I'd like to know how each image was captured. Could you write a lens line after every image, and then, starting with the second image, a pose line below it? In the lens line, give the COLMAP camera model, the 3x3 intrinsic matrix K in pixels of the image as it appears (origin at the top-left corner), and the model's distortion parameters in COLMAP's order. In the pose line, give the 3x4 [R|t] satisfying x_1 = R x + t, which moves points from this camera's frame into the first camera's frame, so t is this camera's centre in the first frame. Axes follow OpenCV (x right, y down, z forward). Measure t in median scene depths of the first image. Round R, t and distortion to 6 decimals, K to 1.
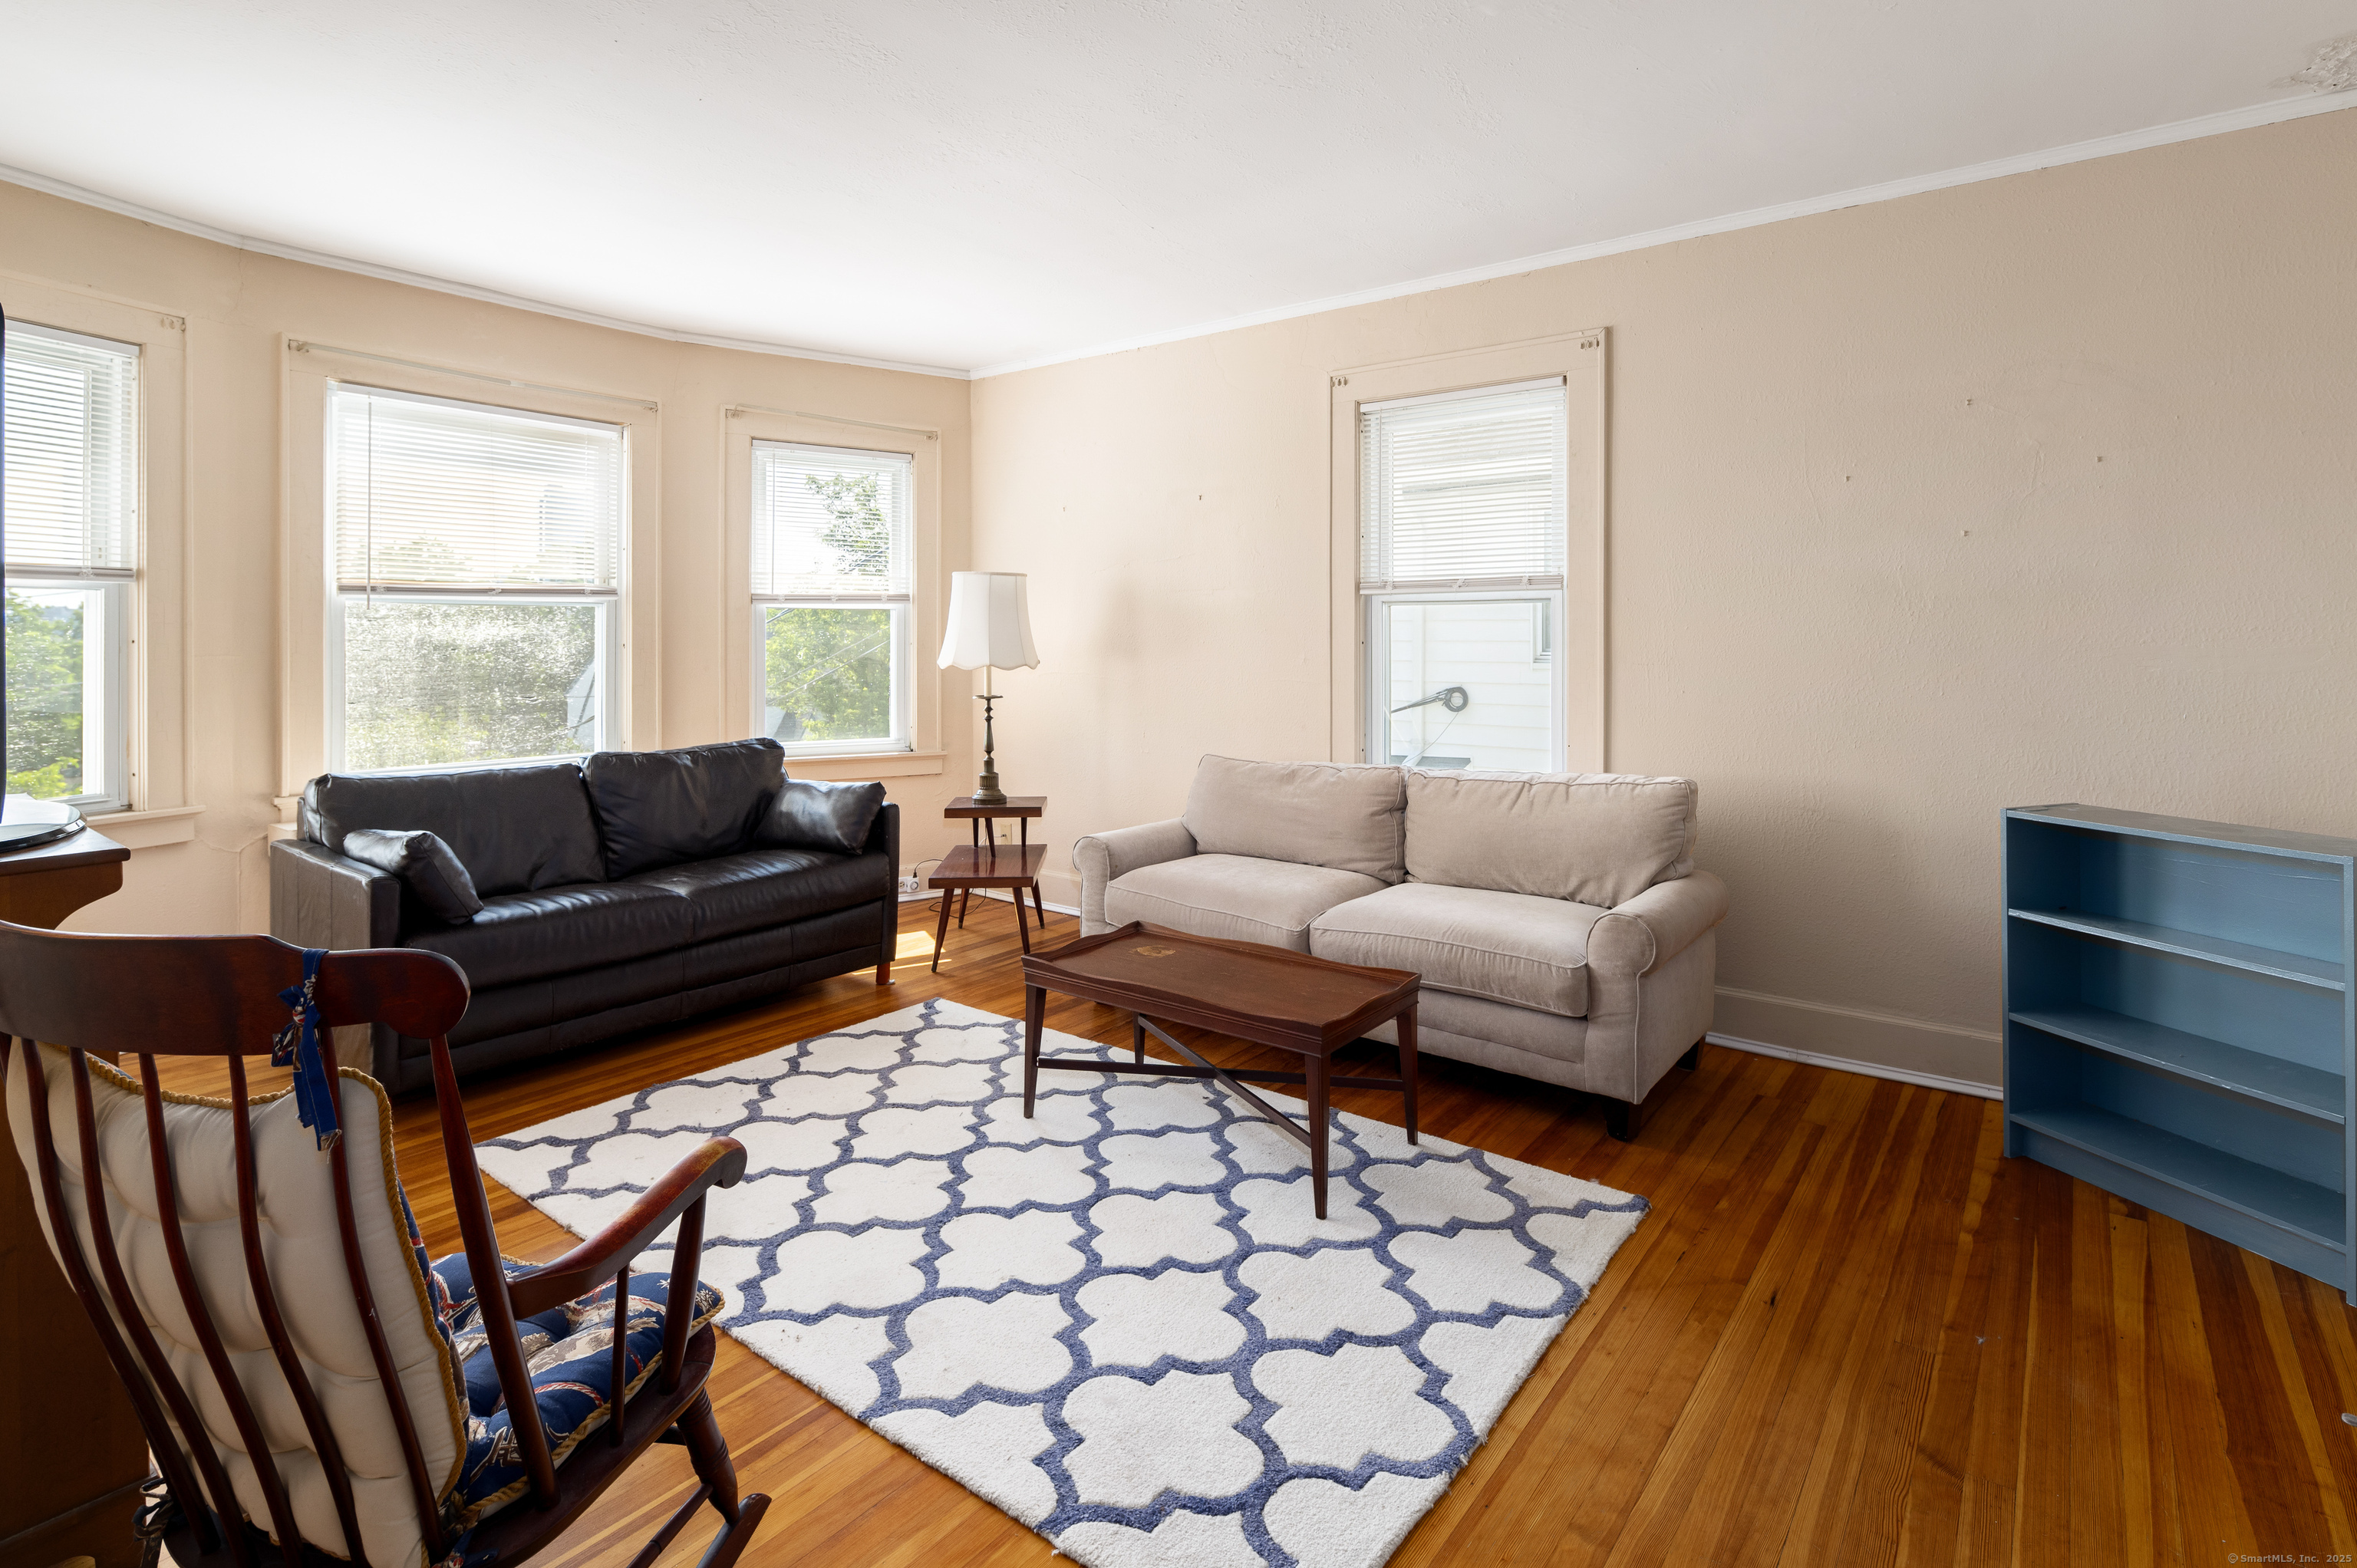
lens RADIAL K [[1148.0, 0, 1164.6], [0, 1148.0, 644.6], [0, 0, 1]] dist [0.003706, -0.000755]
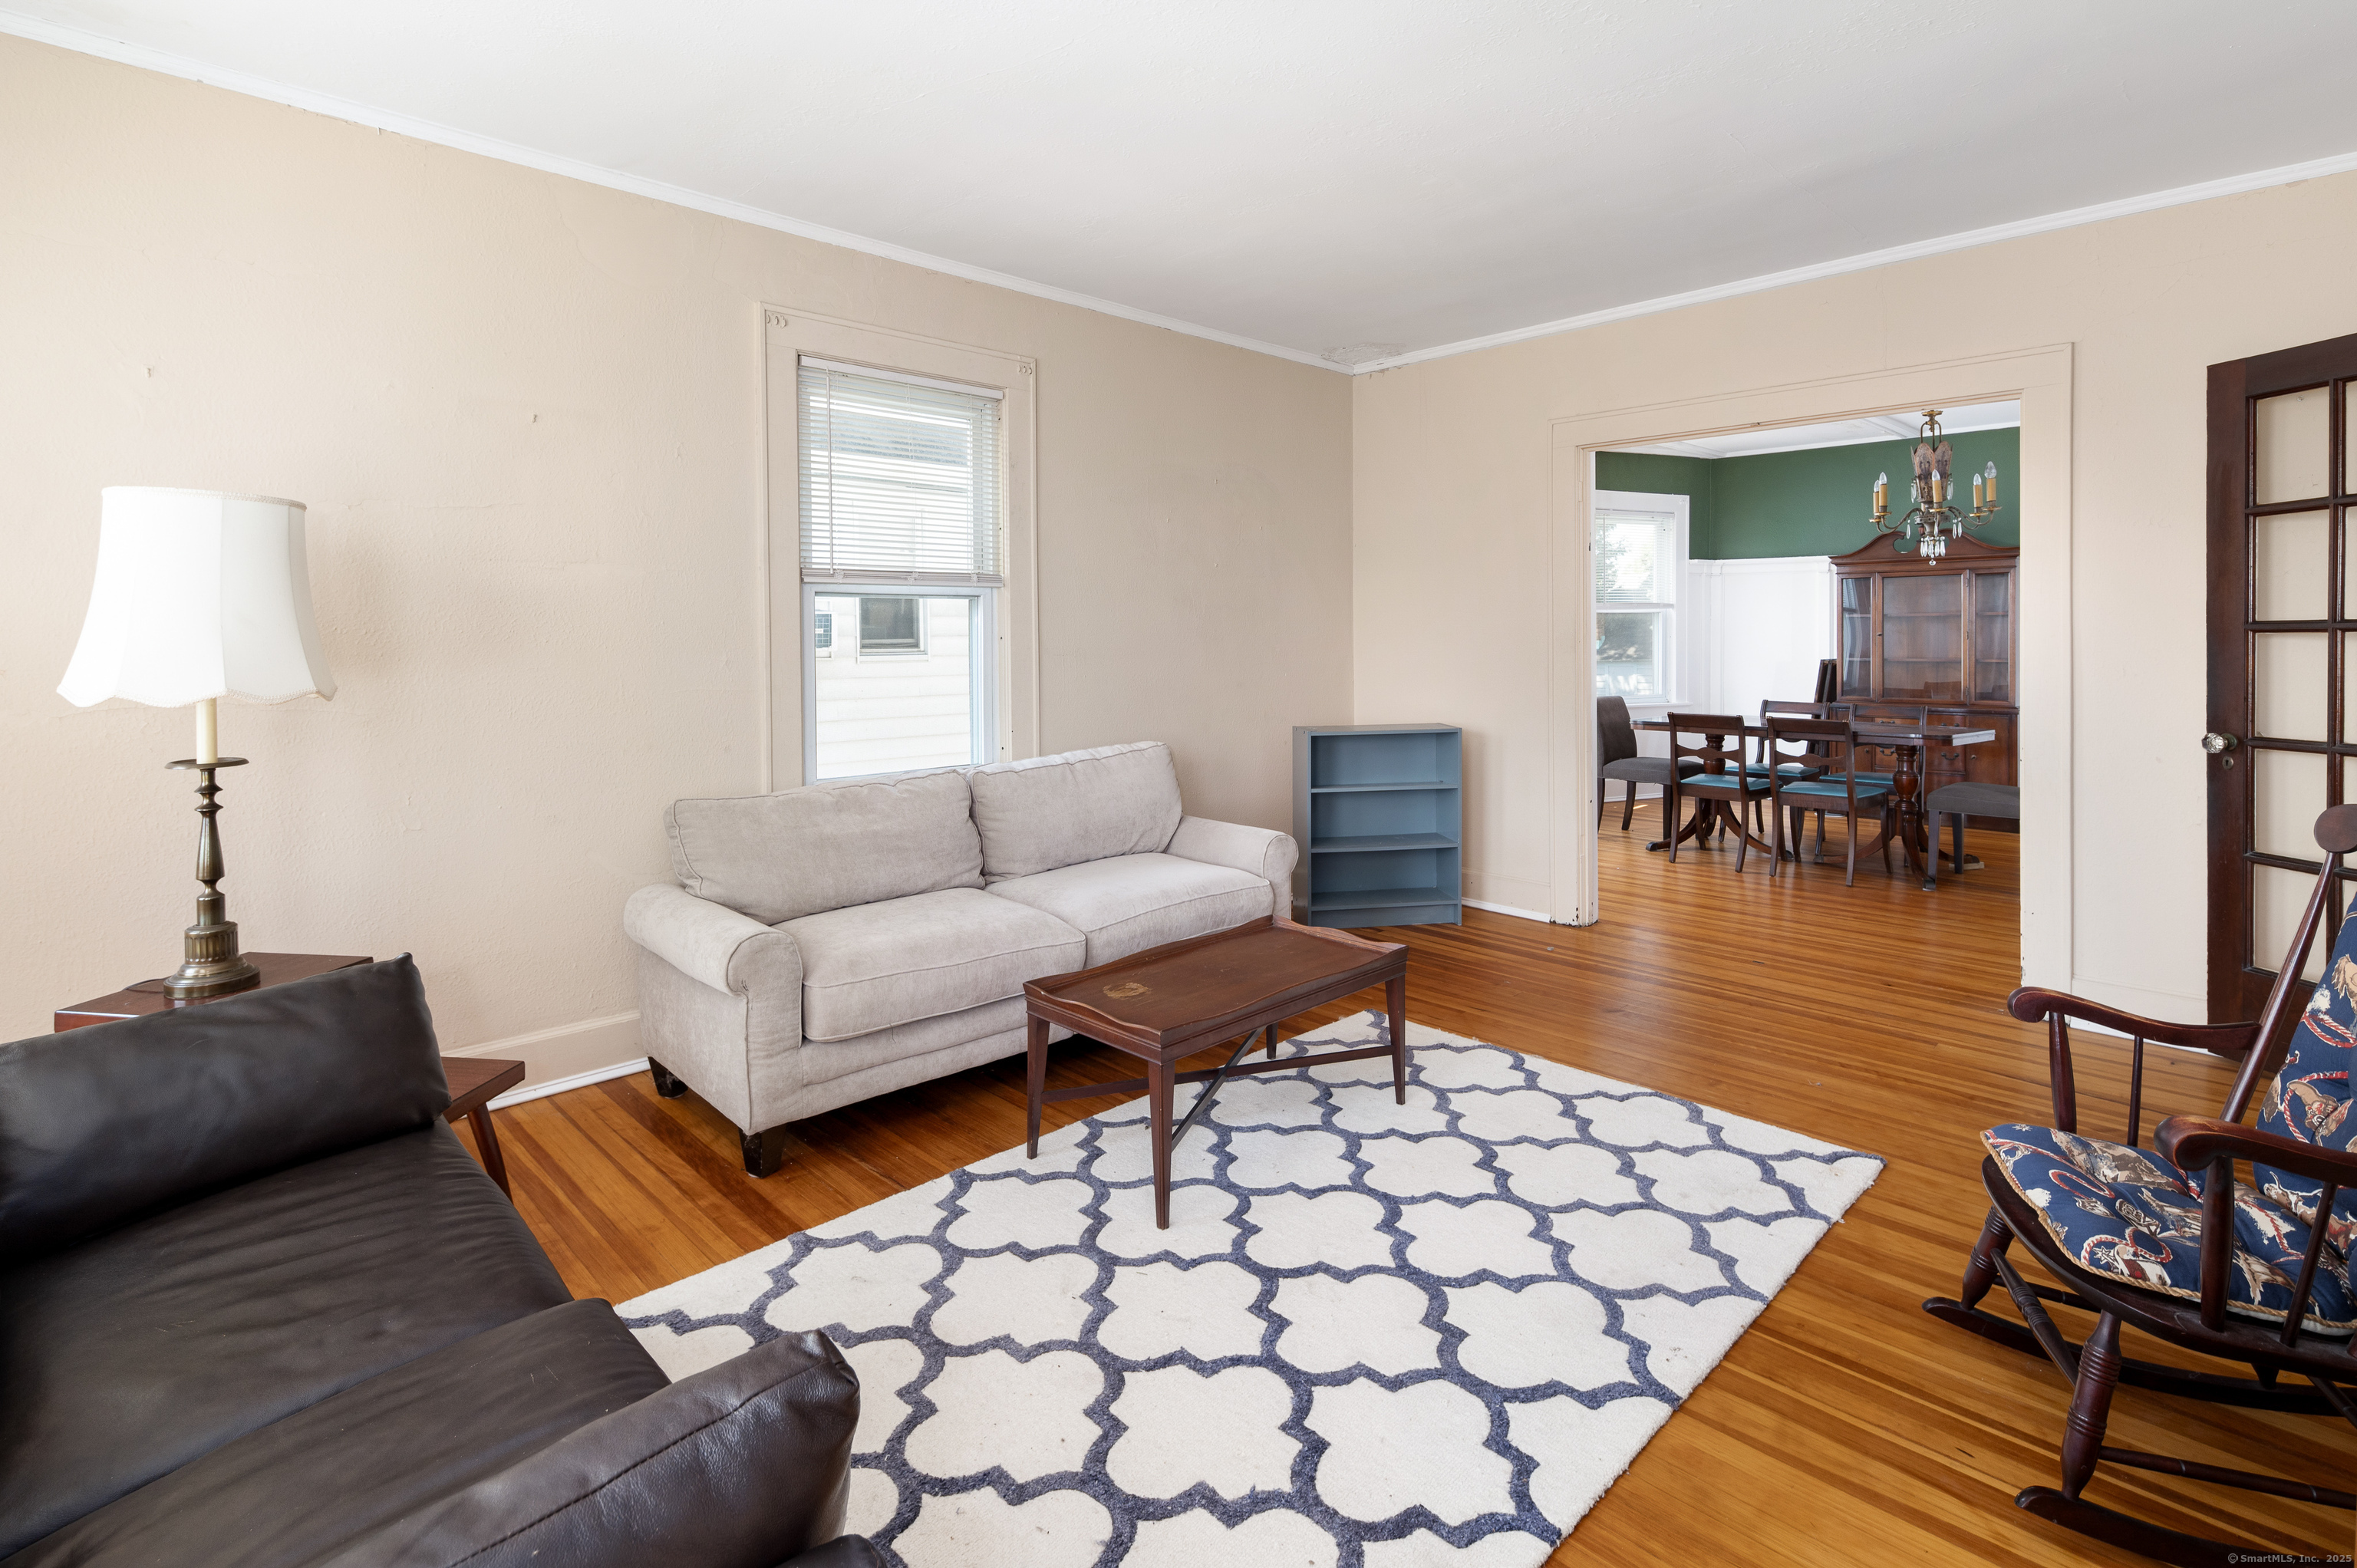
lens RADIAL K [[1148.0, 0, 1198.5], [0, 1148.0, 659.4], [0, 0, 1]] dist [0.003706, -0.000755]
pose [[0.126895, -0.024019, 0.991625, -0.631101], [0.010466, 0.999684, 0.022875, -0.003092], [-0.991861, 0.007476, 0.127107, 0.608482]]
